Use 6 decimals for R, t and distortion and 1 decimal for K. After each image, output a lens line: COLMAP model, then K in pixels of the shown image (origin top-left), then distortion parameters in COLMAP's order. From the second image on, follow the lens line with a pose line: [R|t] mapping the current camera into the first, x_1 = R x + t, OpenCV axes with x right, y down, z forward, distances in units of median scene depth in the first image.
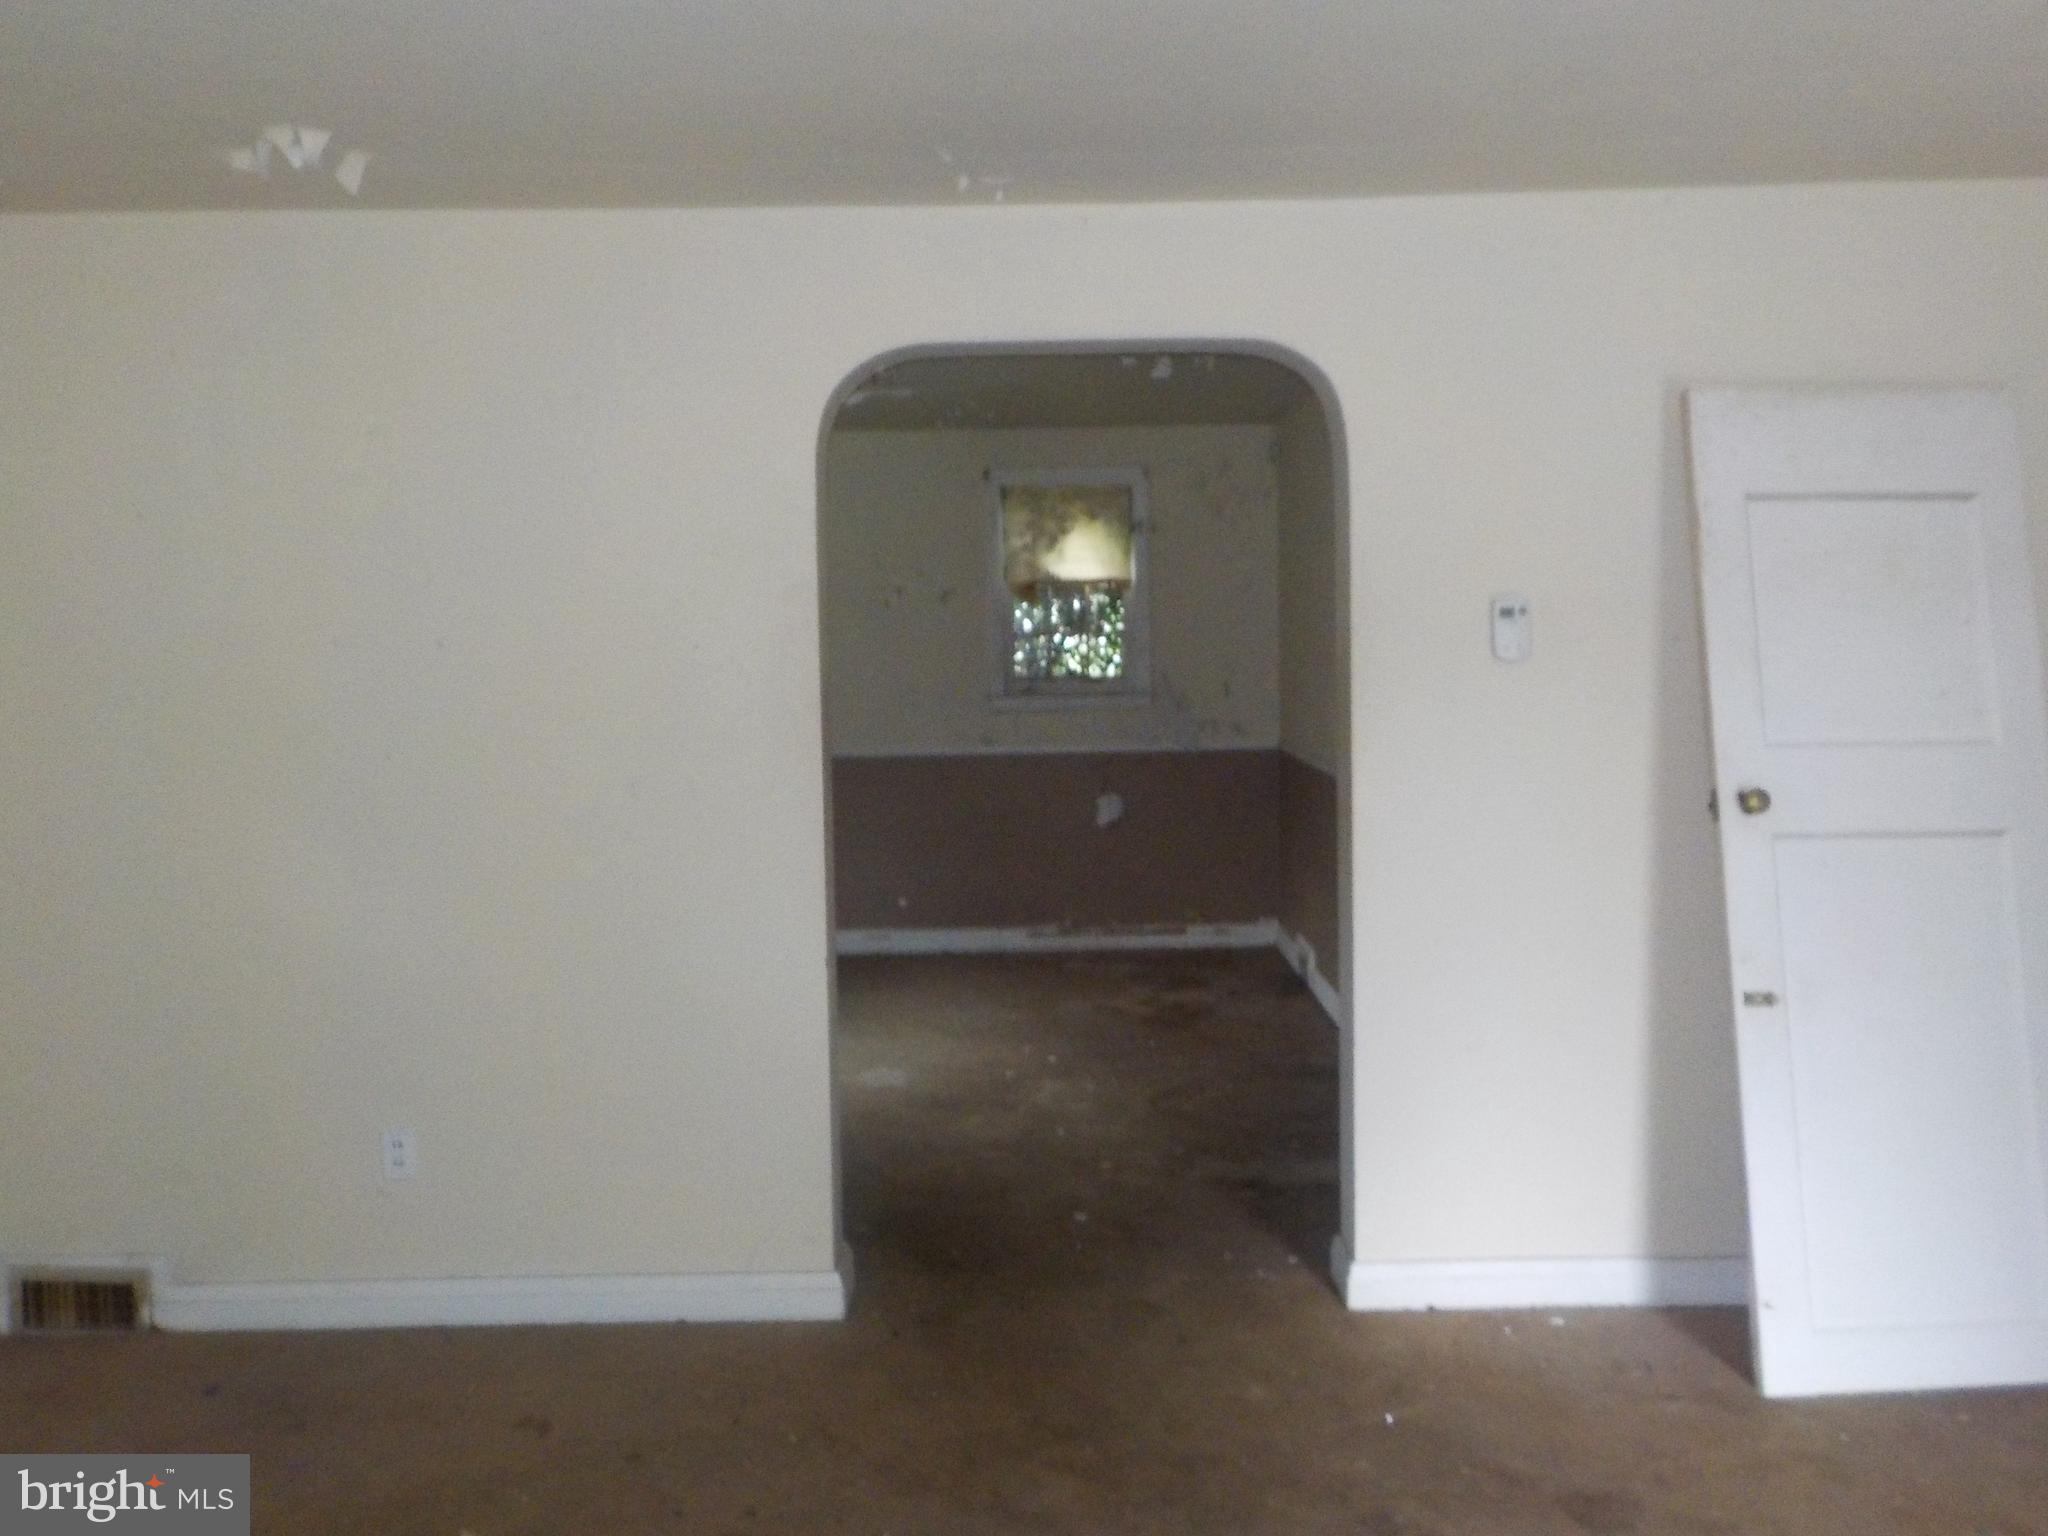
lens RADIAL K [[1909.5, 0, 1032.1], [0, 1909.5, 758.3], [0, 0, 1]] dist [0.023276, 0.000000]
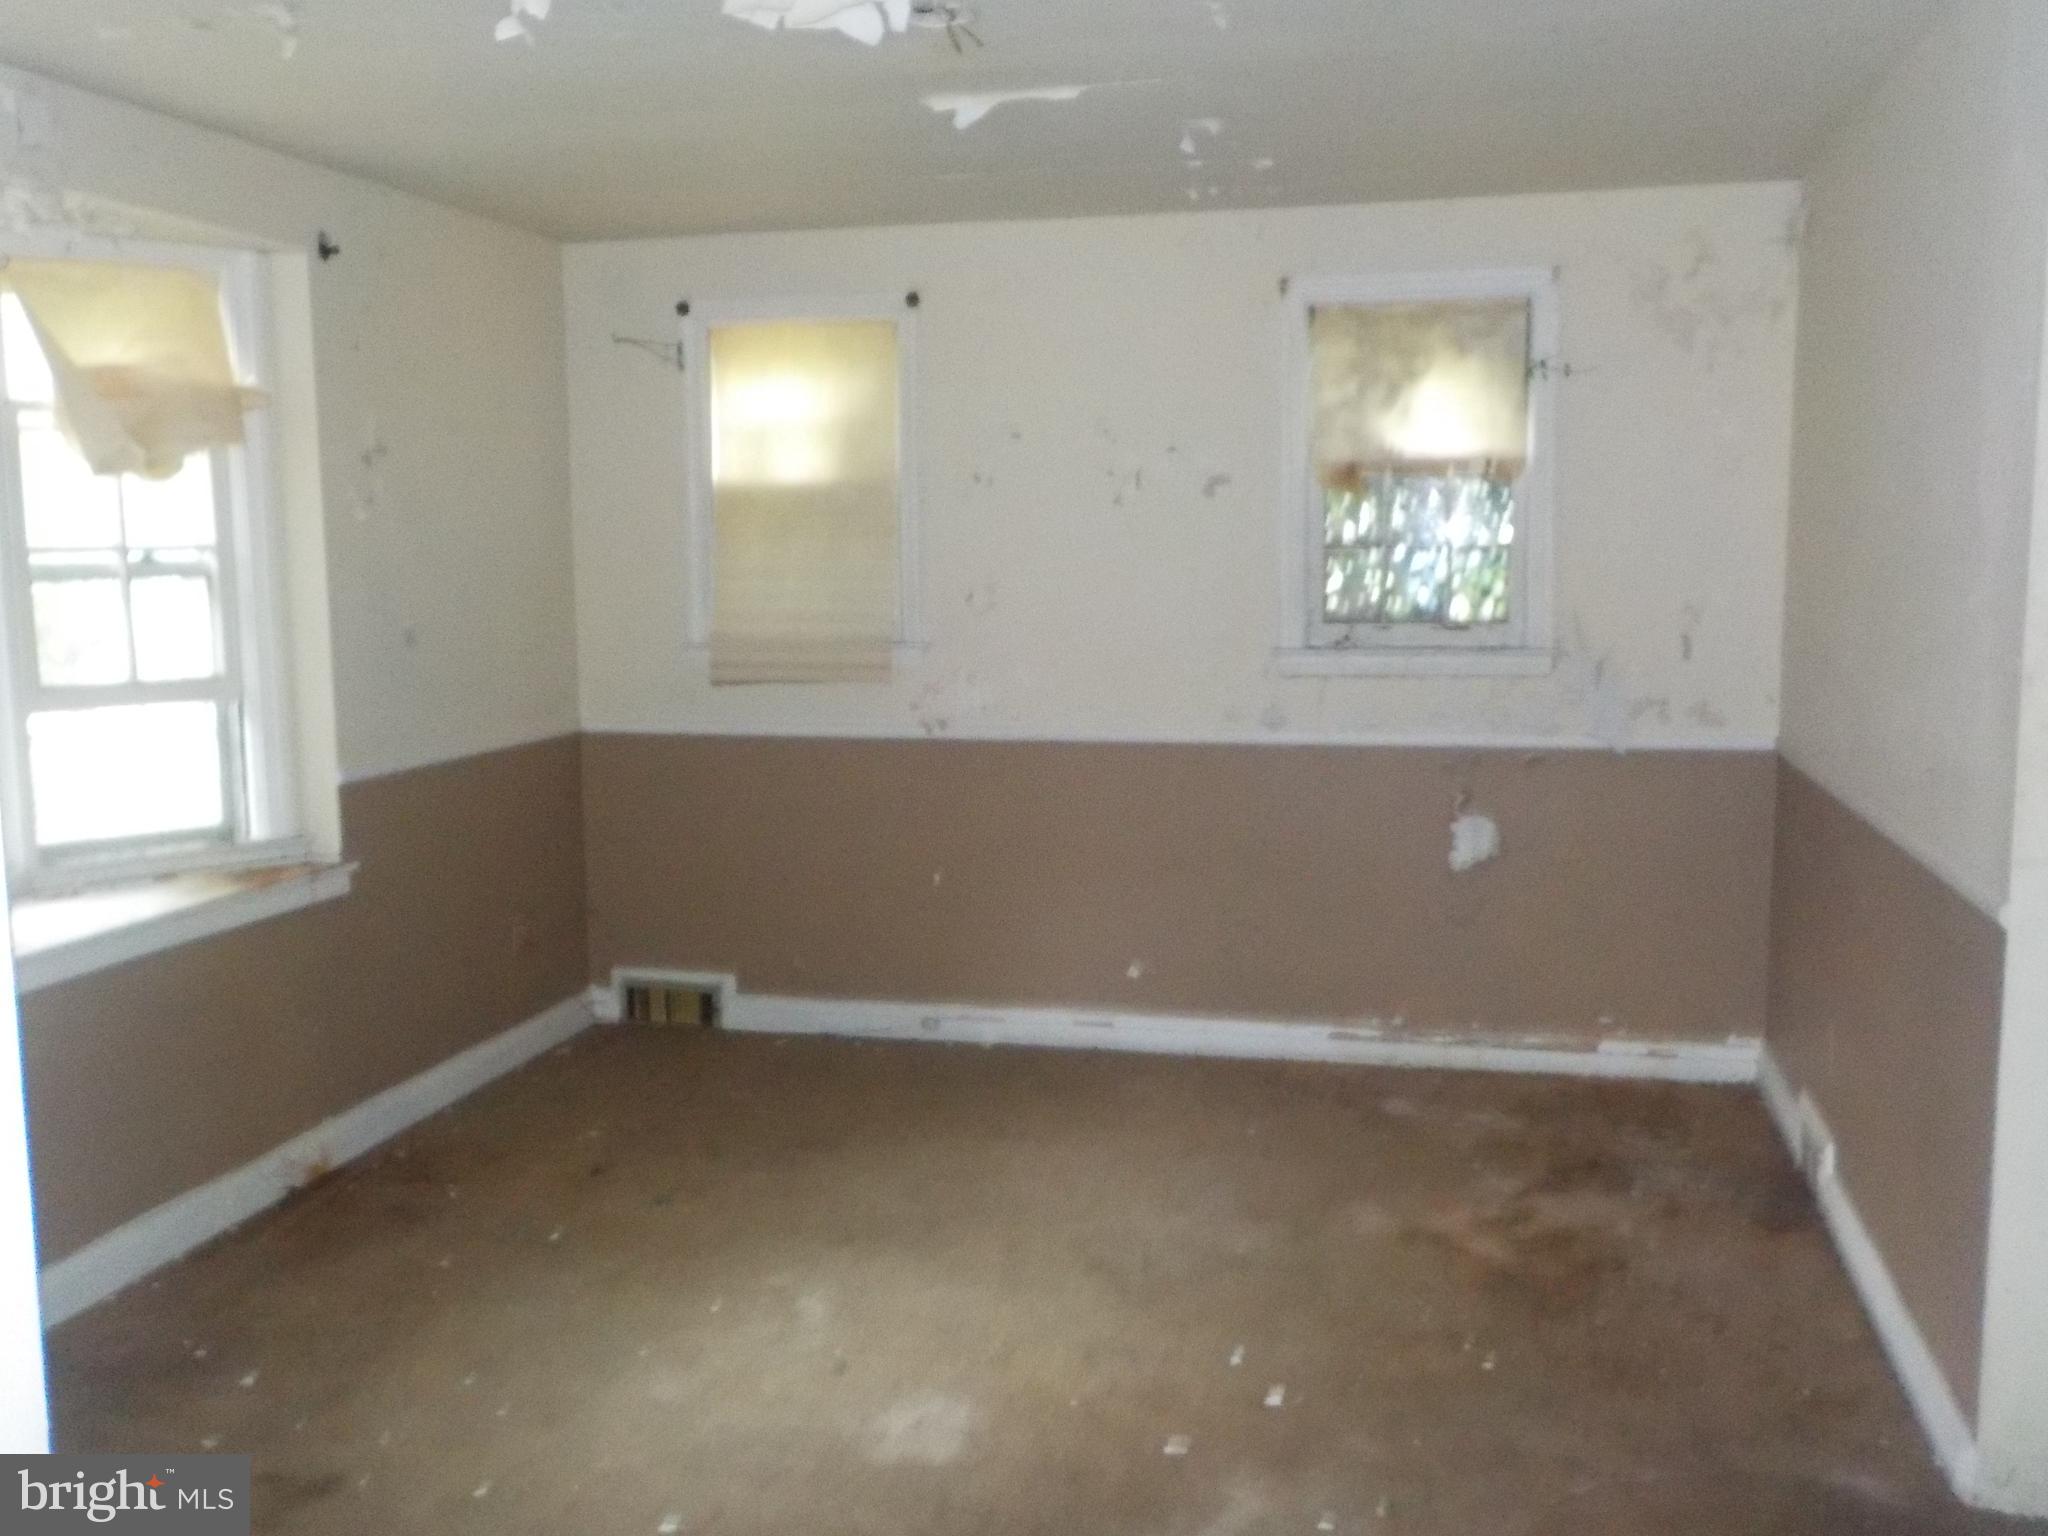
lens RADIAL K [[1909.5, 0, 1015.9], [0, 1909.5, 766.4], [0, 0, 1]] dist [0.023276, 0.000000]
pose [[0.969028, 0.034893, -0.244475, 0.047430], [-0.018781, 0.997514, 0.067926, -0.034908], [0.246237, -0.061231, 0.967273, 0.380629]]
